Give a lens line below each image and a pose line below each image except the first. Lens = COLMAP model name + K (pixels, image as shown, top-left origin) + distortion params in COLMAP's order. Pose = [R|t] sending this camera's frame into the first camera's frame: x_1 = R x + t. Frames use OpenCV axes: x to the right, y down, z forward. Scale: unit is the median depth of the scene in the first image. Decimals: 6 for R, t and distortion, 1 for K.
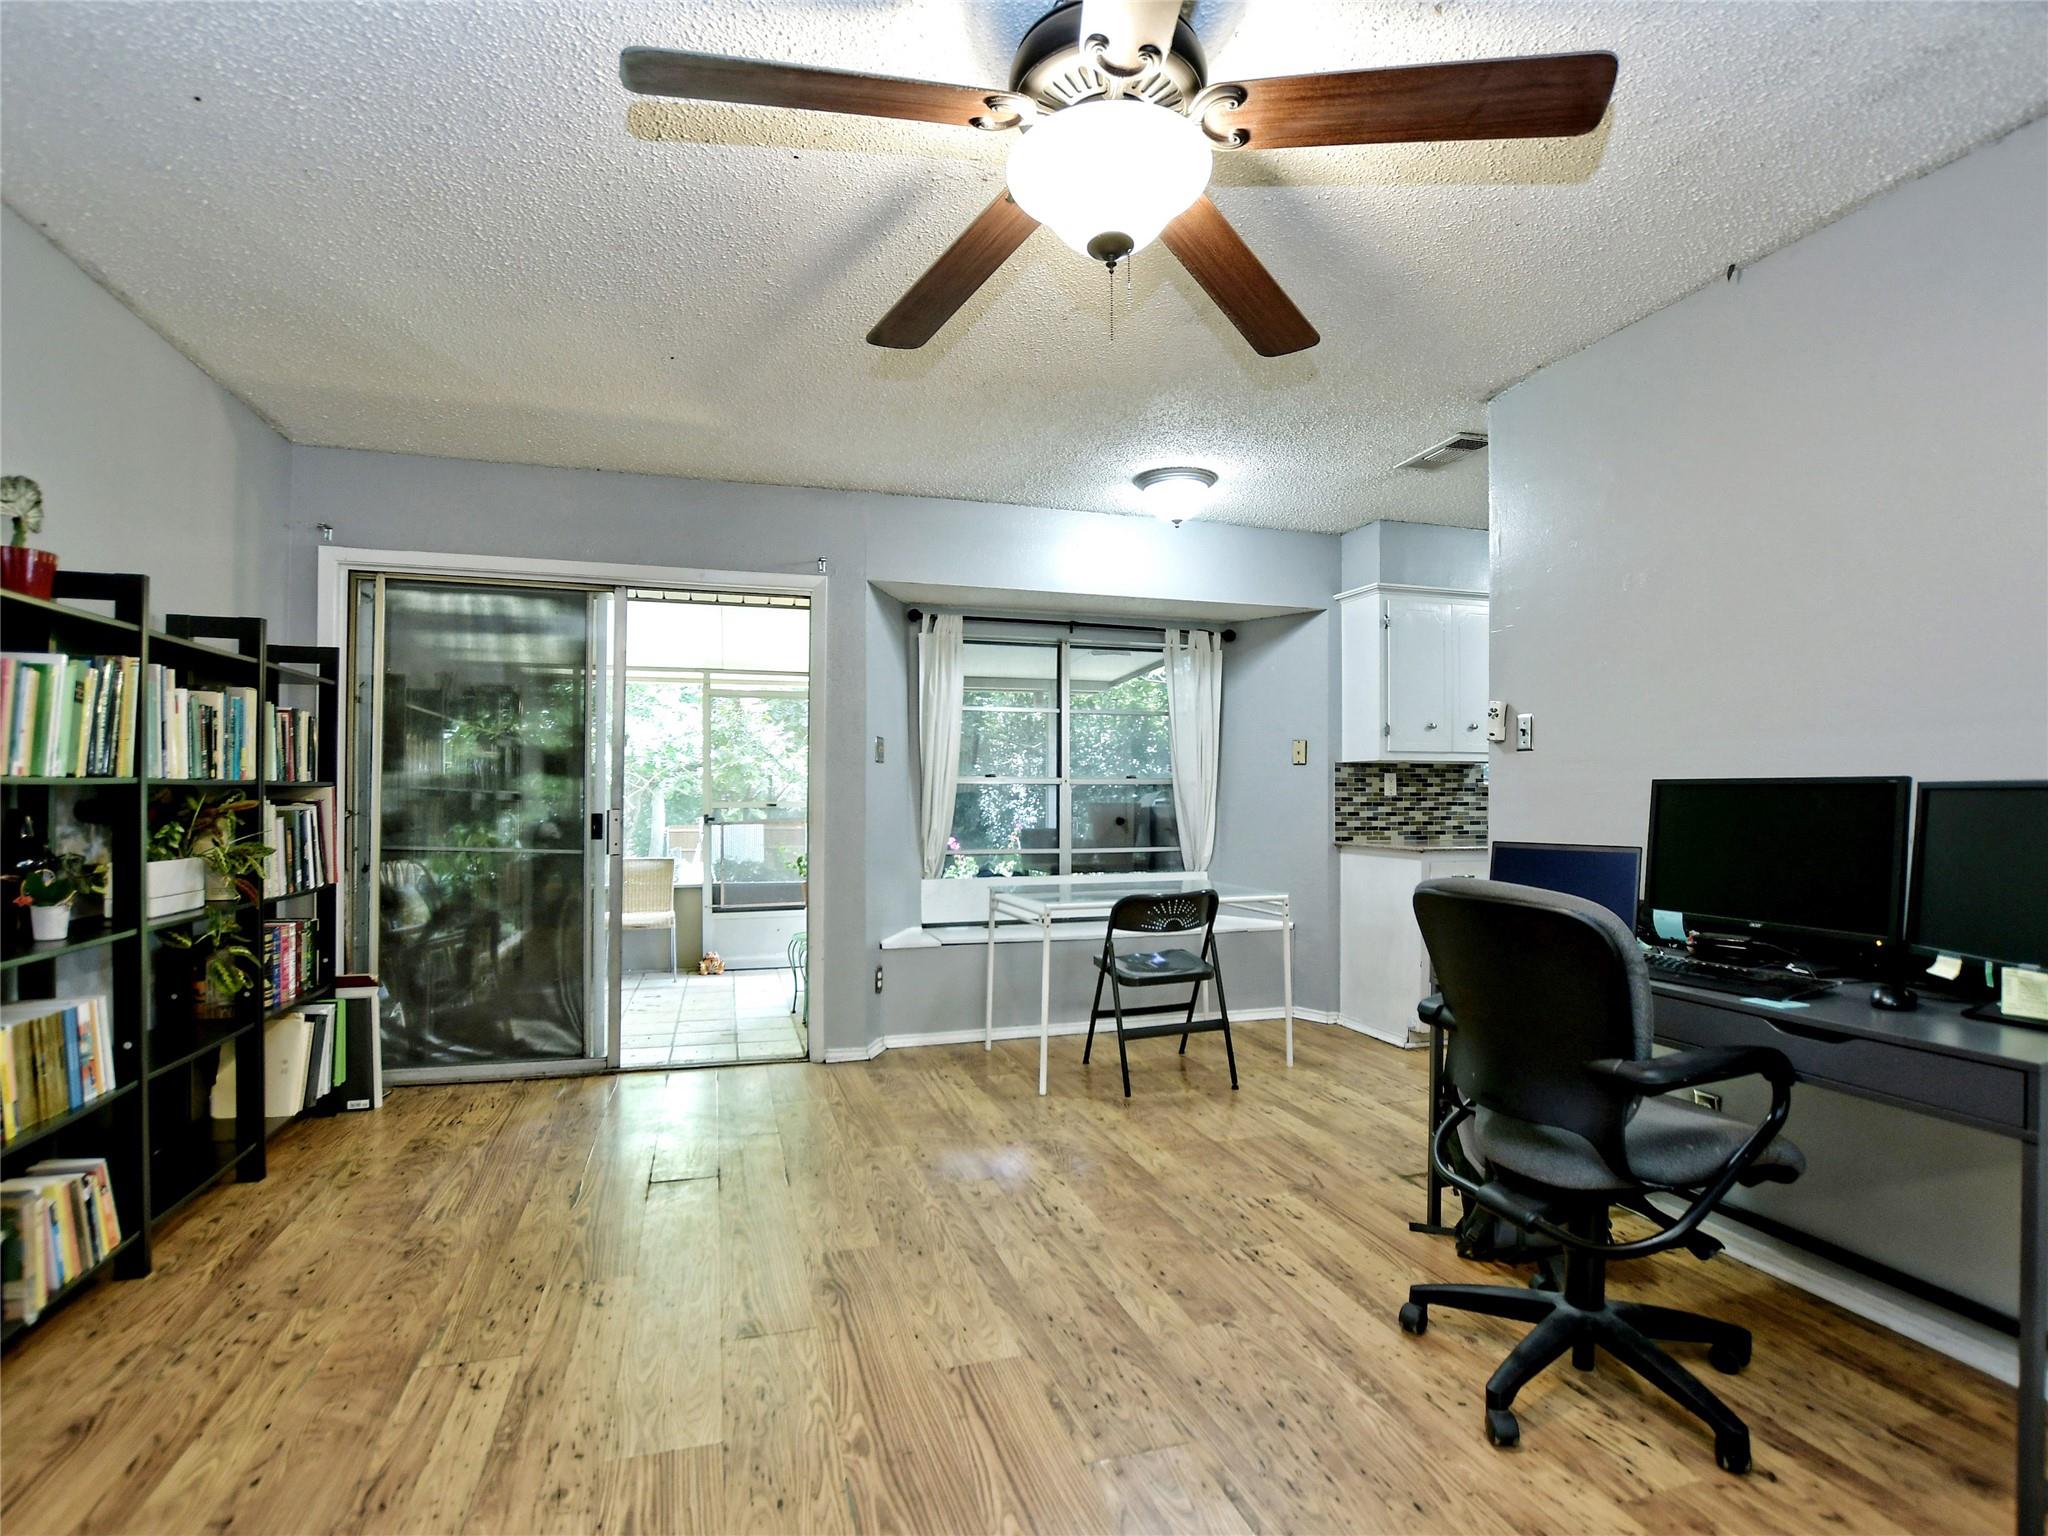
lens RADIAL K [[1030.7, 0, 1027.0], [0, 1030.7, 787.5], [0, 0, 1]] dist [-0.019938, -0.000441]
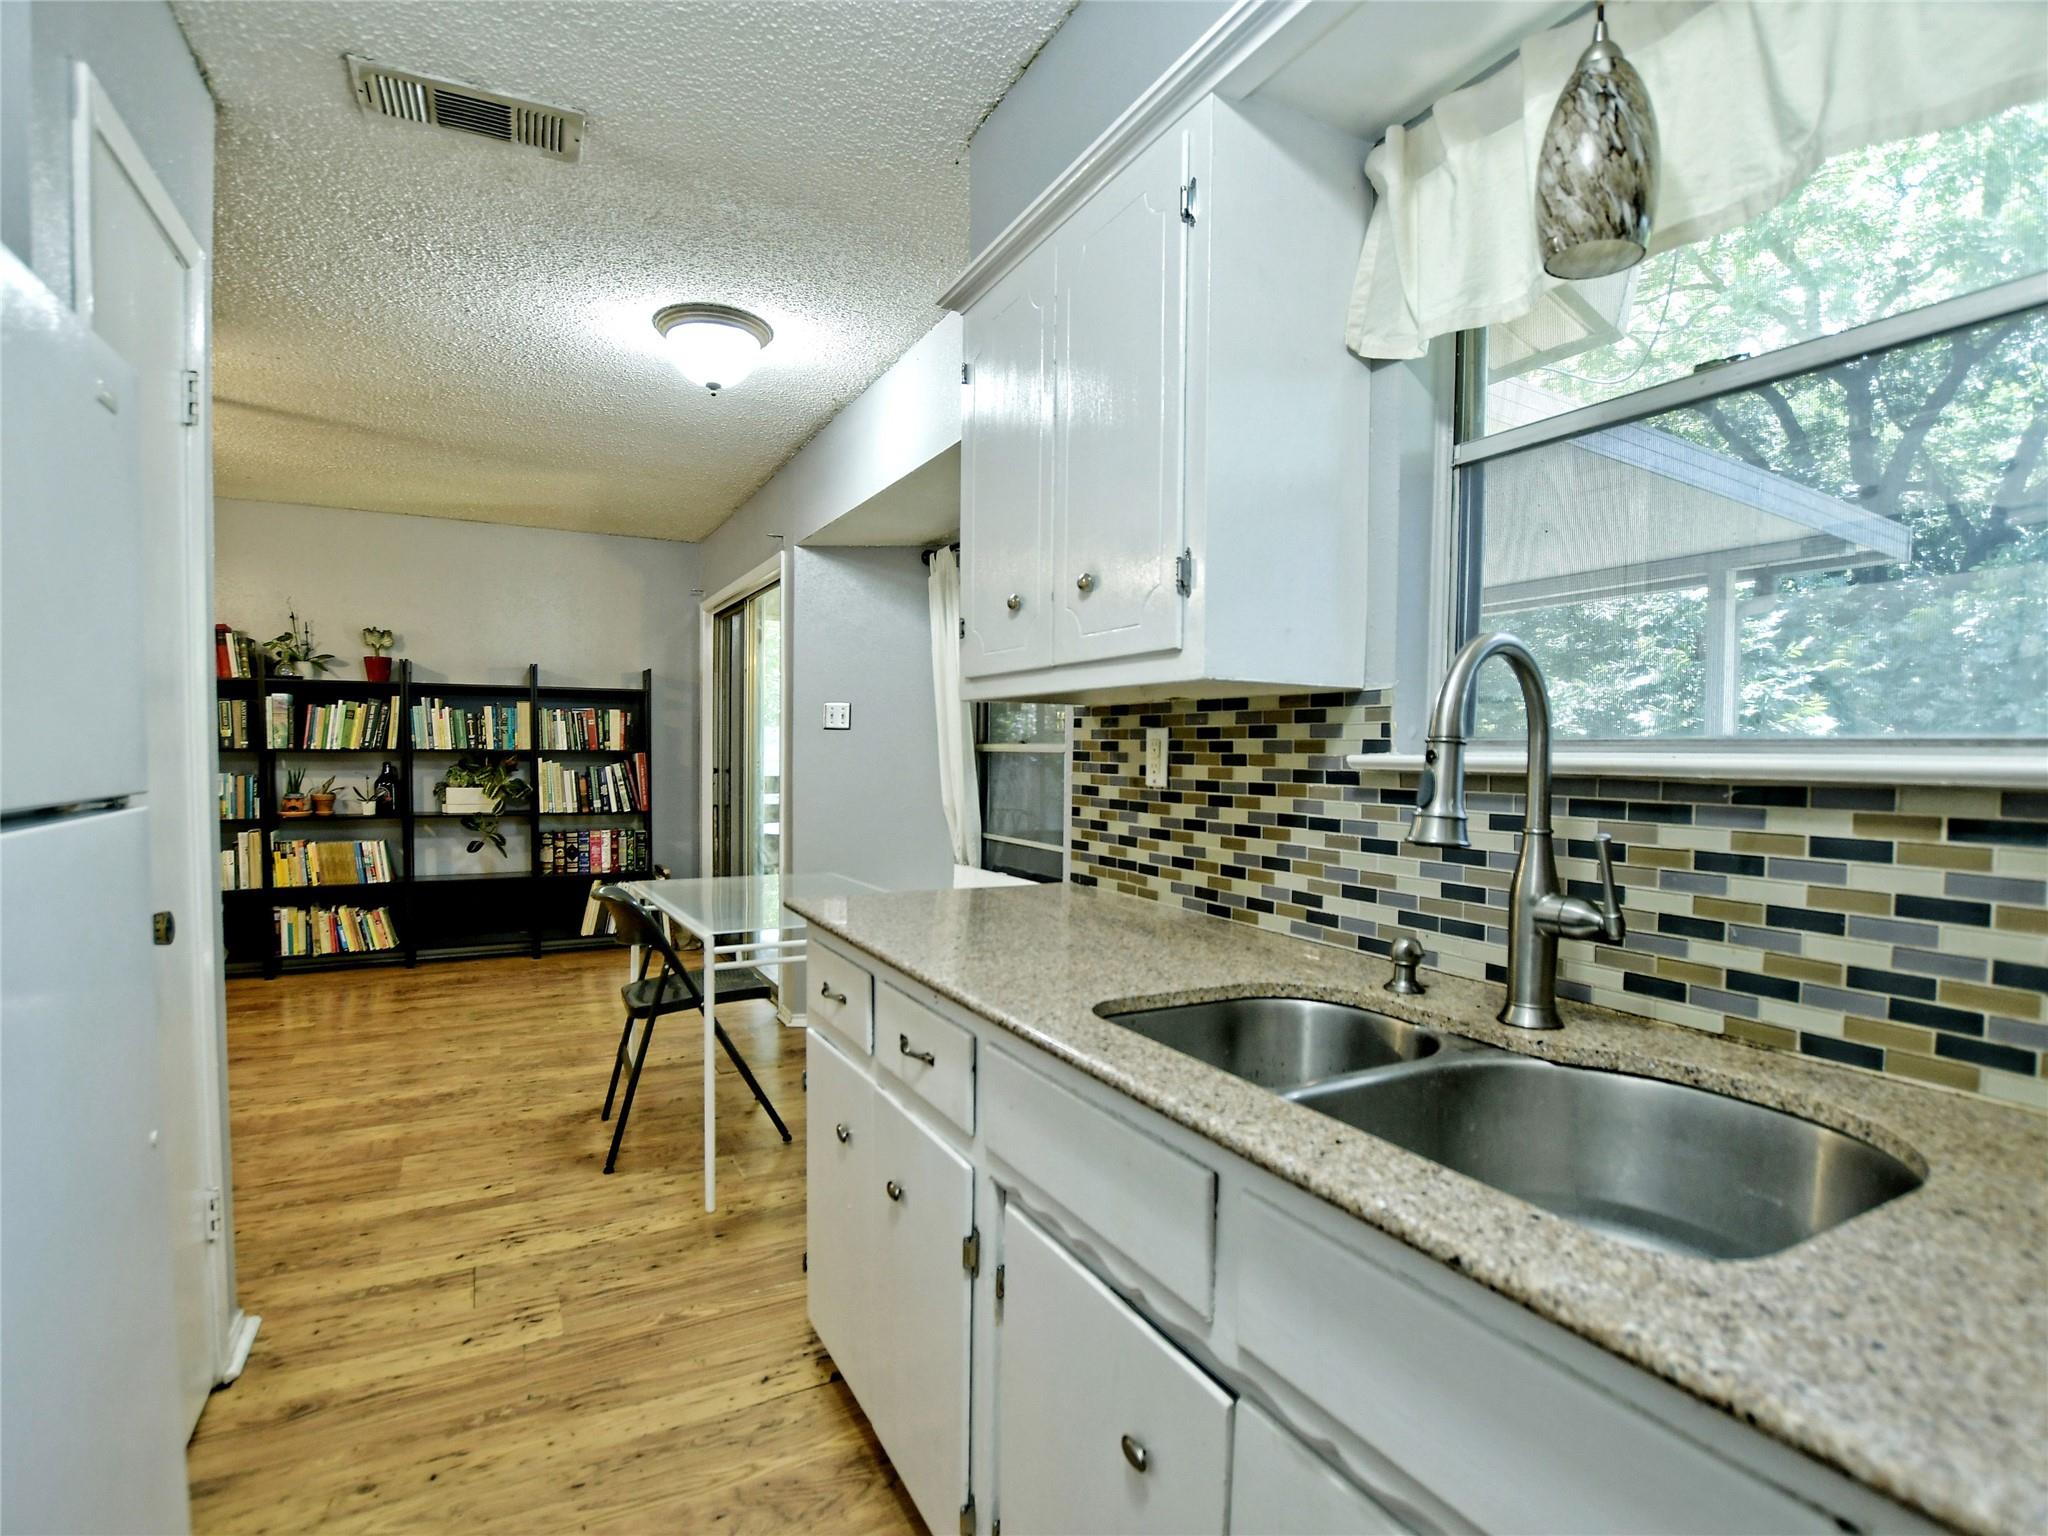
lens RADIAL K [[1004.6, 0, 1015.2], [0, 1004.6, 784.7], [0, 0, 1]] dist [-0.029390, 0.001585]
pose [[0.181411, 0.035502, -0.982766, 0.712940], [-0.002207, 0.999360, 0.035694, -0.006064], [0.983405, -0.004306, 0.181374, 0.878057]]
